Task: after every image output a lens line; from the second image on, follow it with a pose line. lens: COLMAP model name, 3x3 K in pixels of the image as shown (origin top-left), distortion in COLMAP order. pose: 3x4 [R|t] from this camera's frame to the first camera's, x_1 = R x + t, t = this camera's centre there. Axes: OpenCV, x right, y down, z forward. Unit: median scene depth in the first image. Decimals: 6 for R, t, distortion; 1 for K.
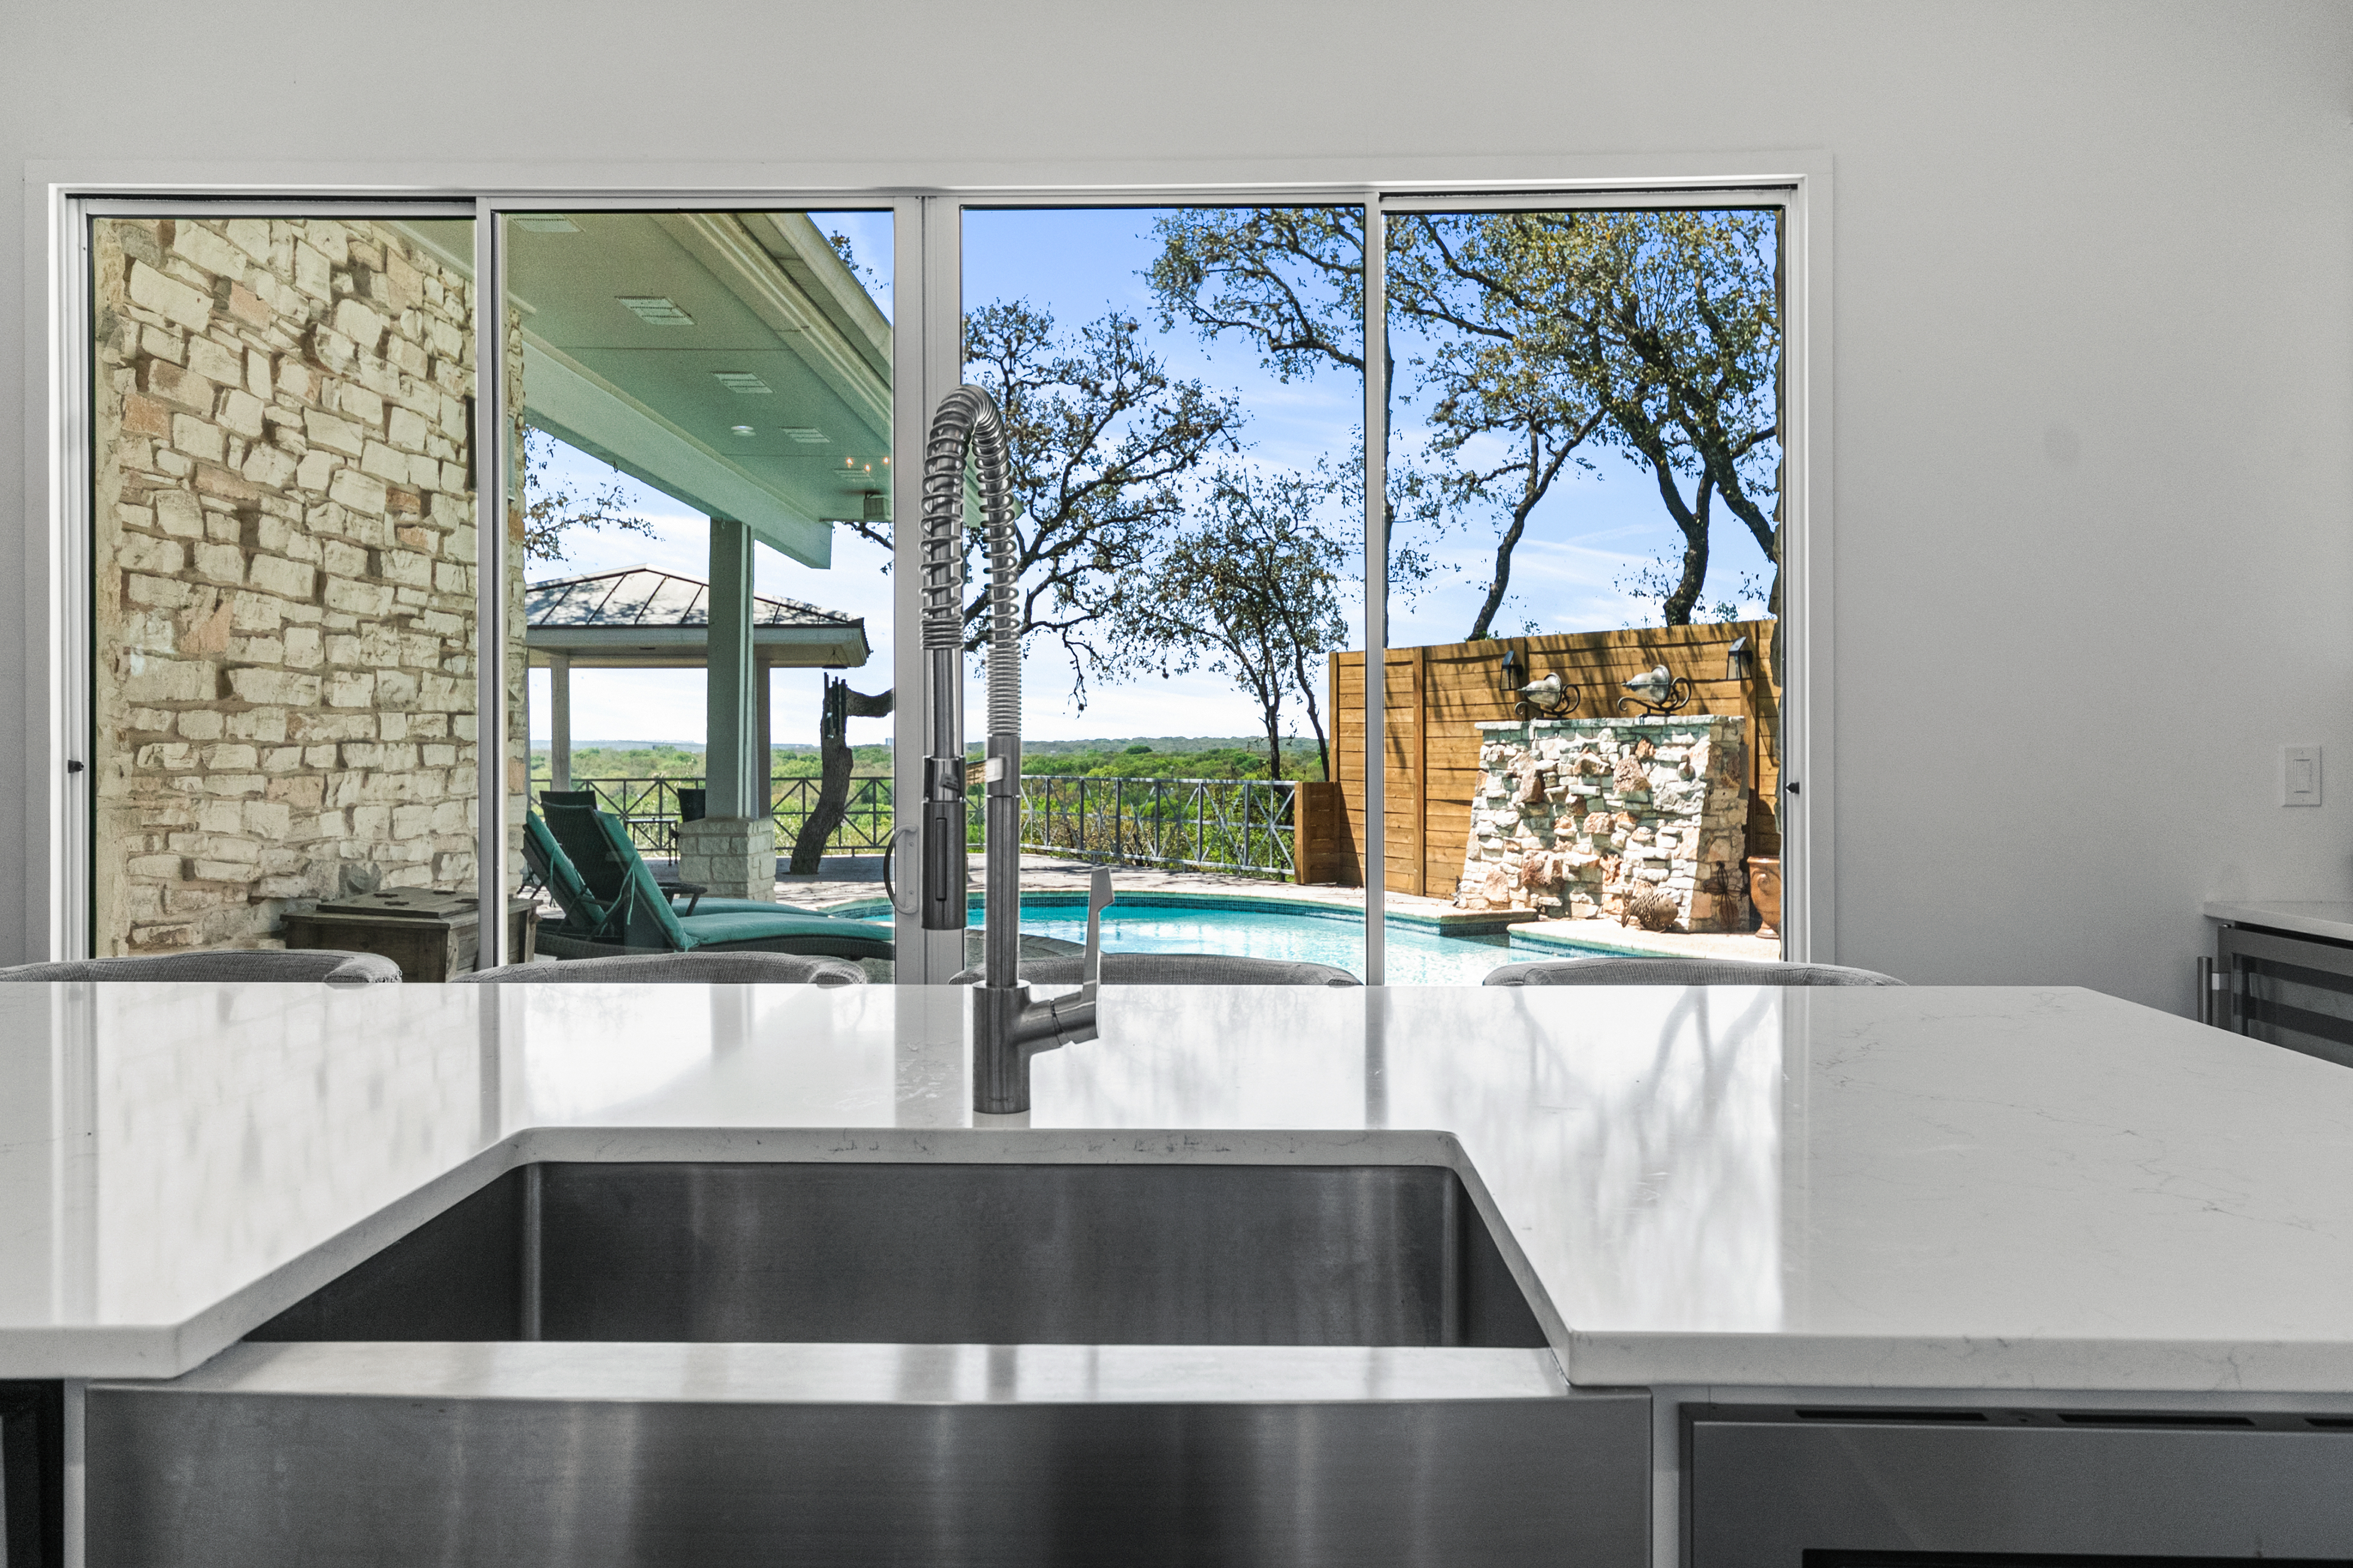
lens RADIAL K [[1681.9, 0, 1164.3], [0, 1681.9, 741.4], [0, 0, 1]] dist [0.008786, 0.003101]
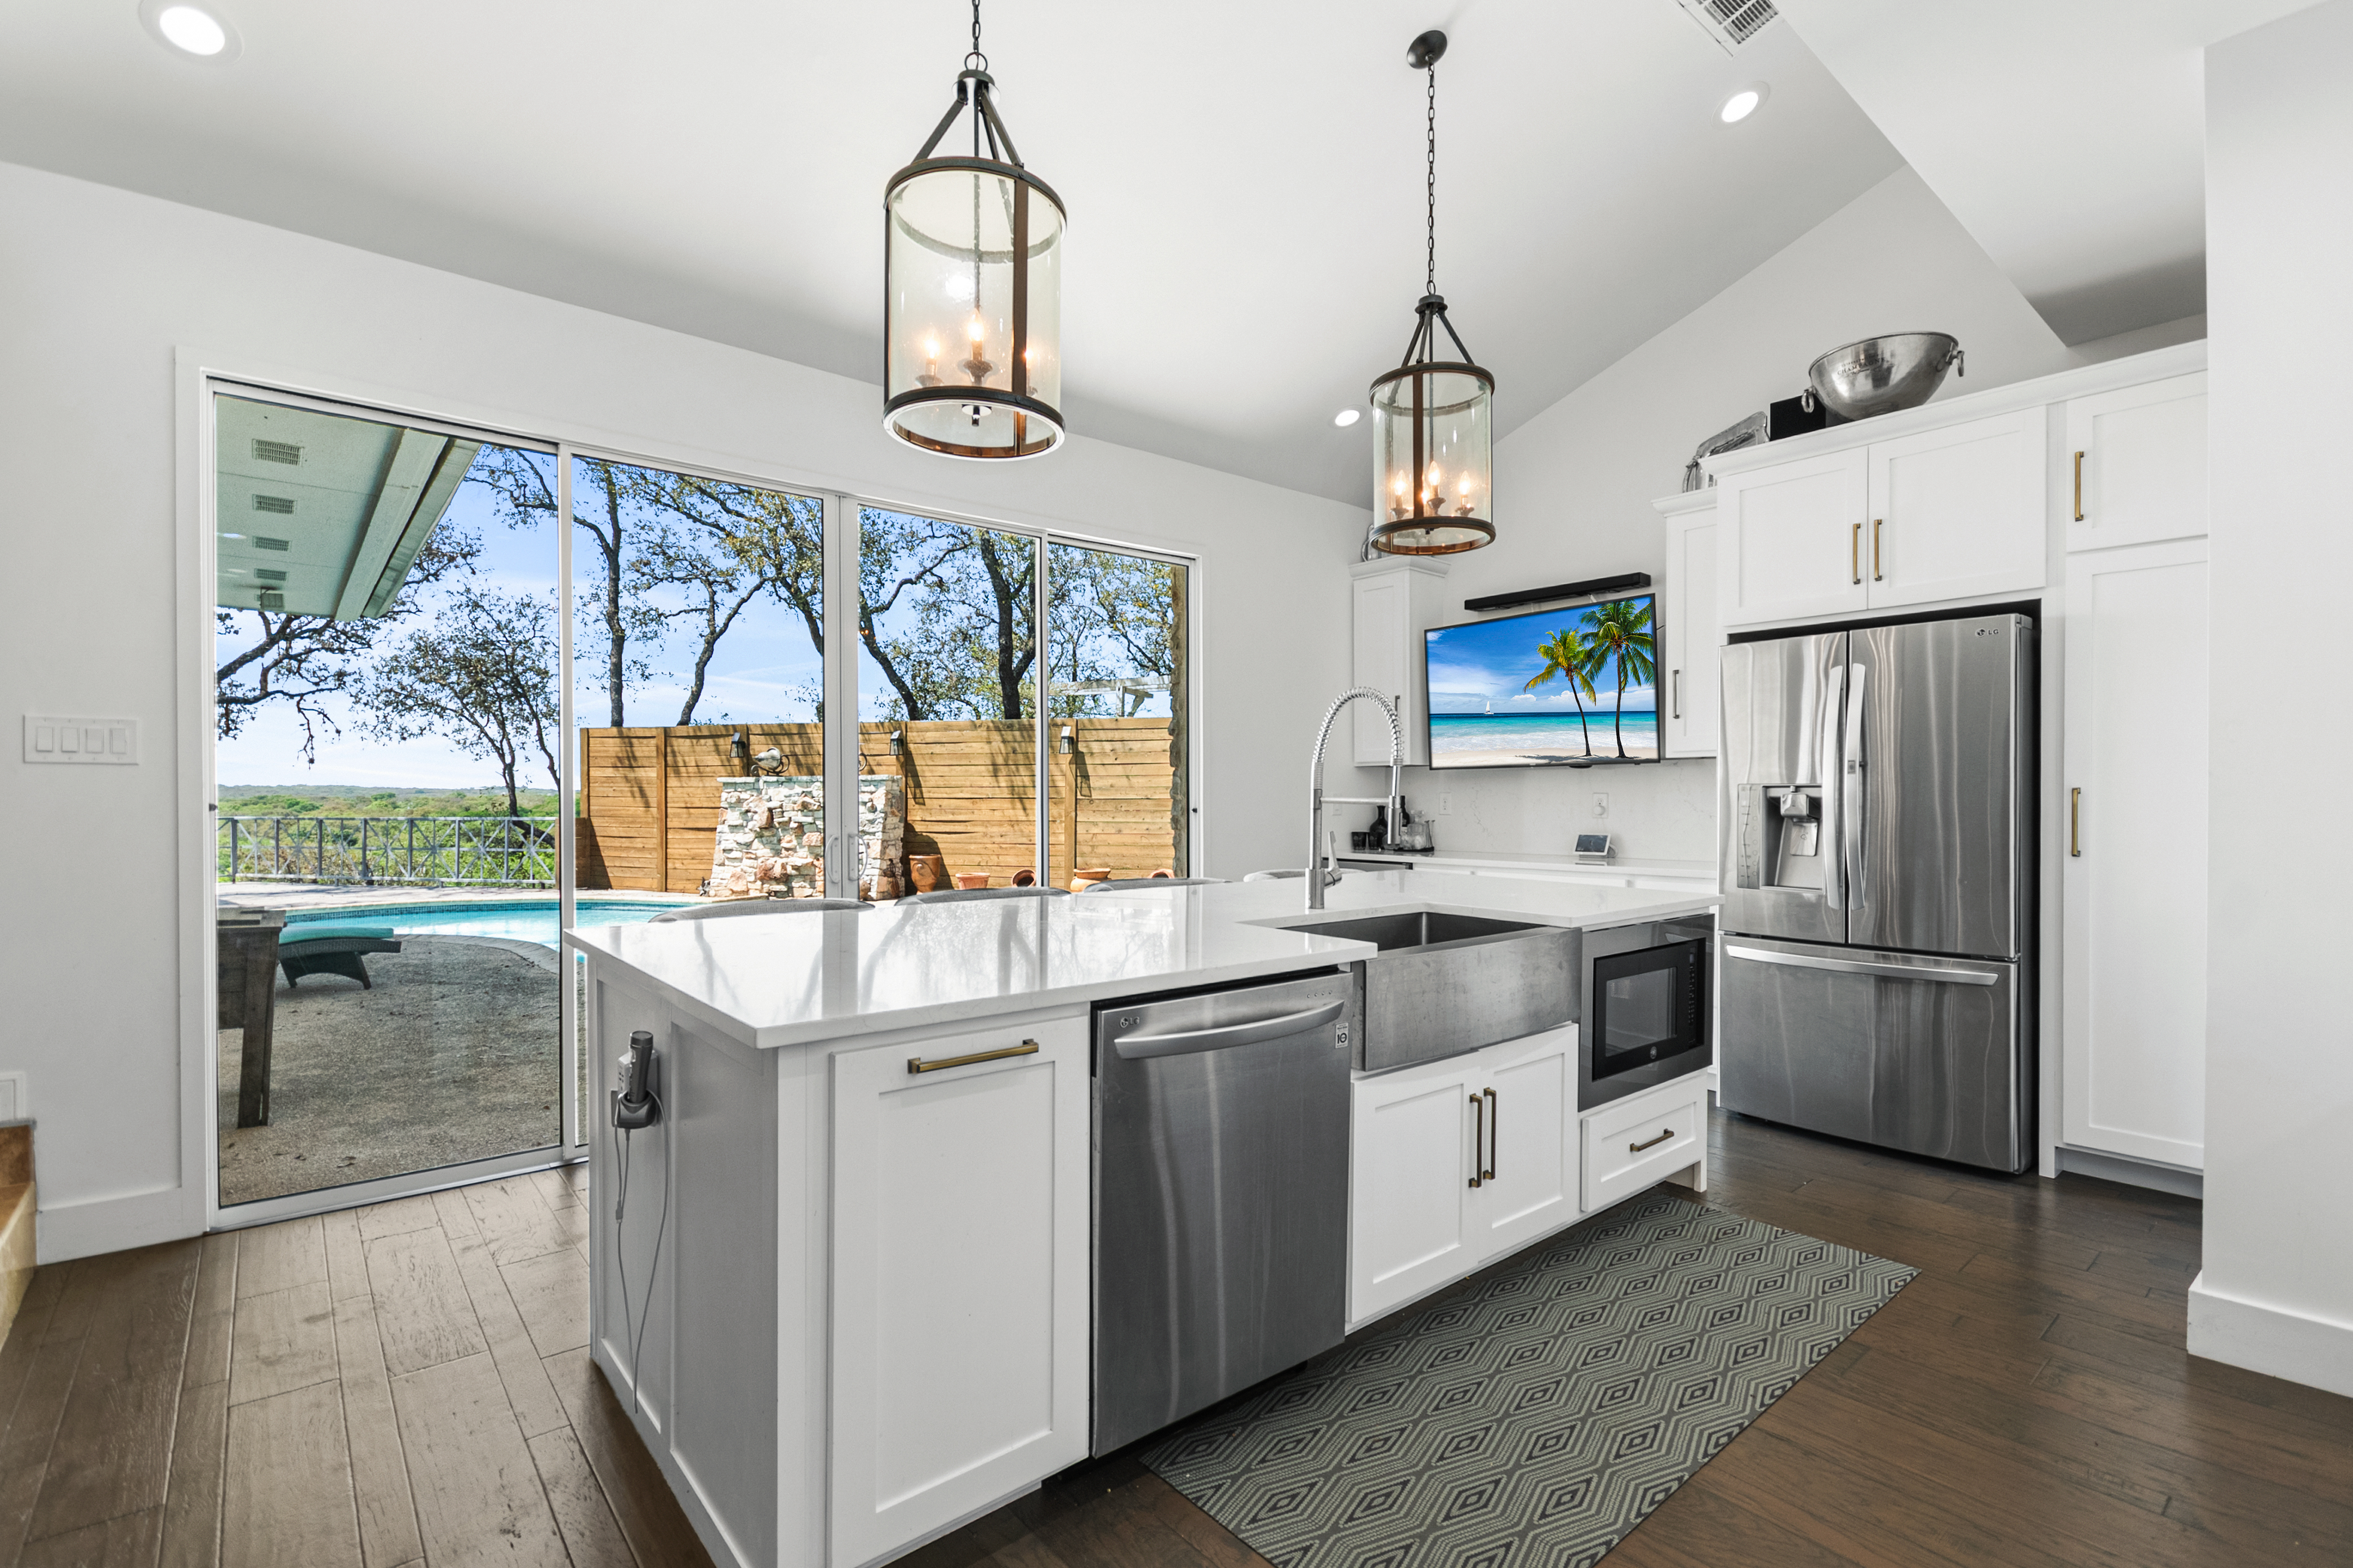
lens RADIAL K [[1044.5, 0, 1193.2], [0, 1044.5, 795.7], [0, 0, 1]] dist [0.002755, -0.000716]
pose [[0.758906, -0.000880, 0.651200, -0.113543], [-0.002708, 0.999986, 0.004507, 0.000068], [-0.651195, -0.005184, 0.758893, -0.024514]]
